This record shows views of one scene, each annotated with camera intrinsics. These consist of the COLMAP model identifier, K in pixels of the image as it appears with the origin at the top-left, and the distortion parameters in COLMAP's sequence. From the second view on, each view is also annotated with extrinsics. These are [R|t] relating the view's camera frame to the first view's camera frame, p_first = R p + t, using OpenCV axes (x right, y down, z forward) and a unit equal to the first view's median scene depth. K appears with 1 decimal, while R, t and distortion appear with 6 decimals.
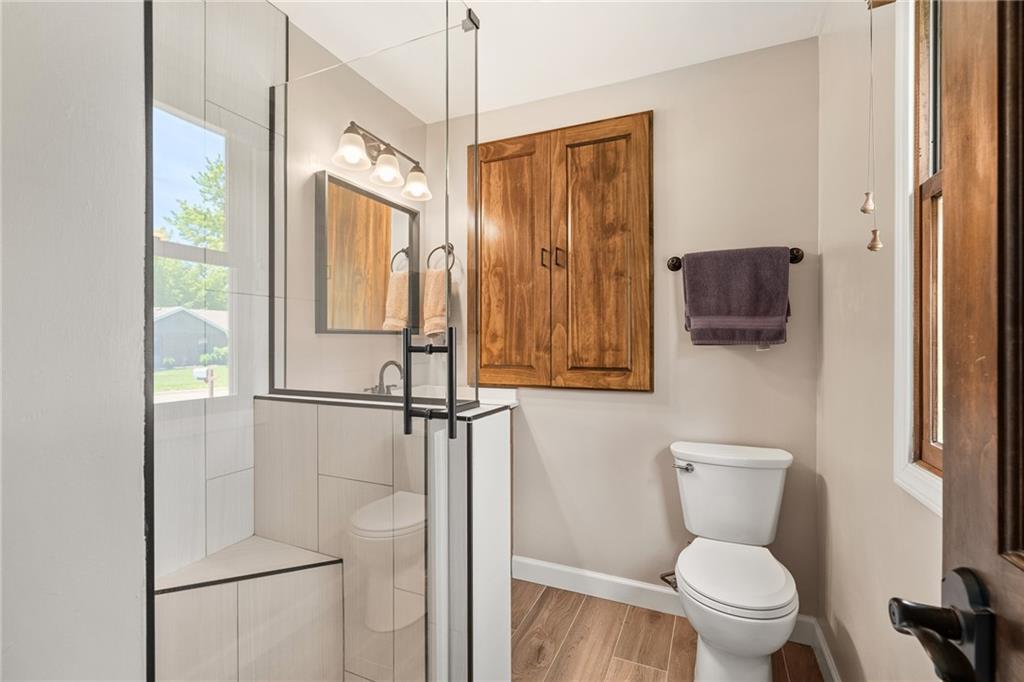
lens RADIAL K [[460.6, 0, 512.0], [0, 460.6, 337.7], [0, 0, 1]] dist [-0.004506, 0.000936]
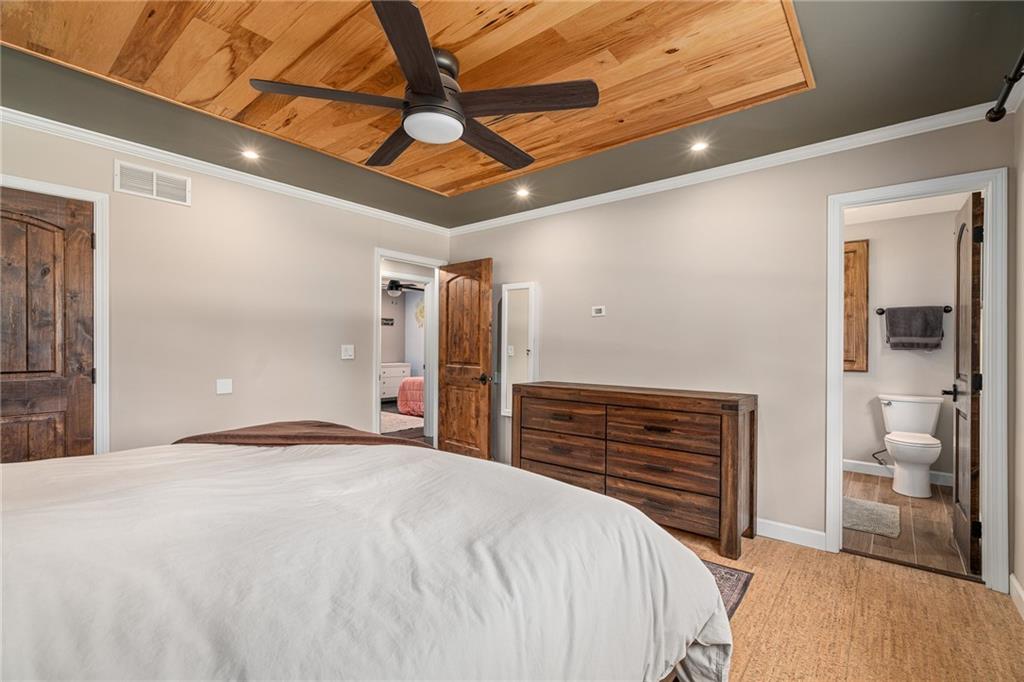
lens RADIAL K [[460.6, 0, 509.4], [0, 460.6, 346.5], [0, 0, 1]] dist [-0.004506, 0.000936]
pose [[0.963292, 0.007681, -0.268348, -0.772848], [-0.006471, 0.999965, 0.005394, -0.000203], [0.268380, -0.003459, 0.963307, -1.601305]]
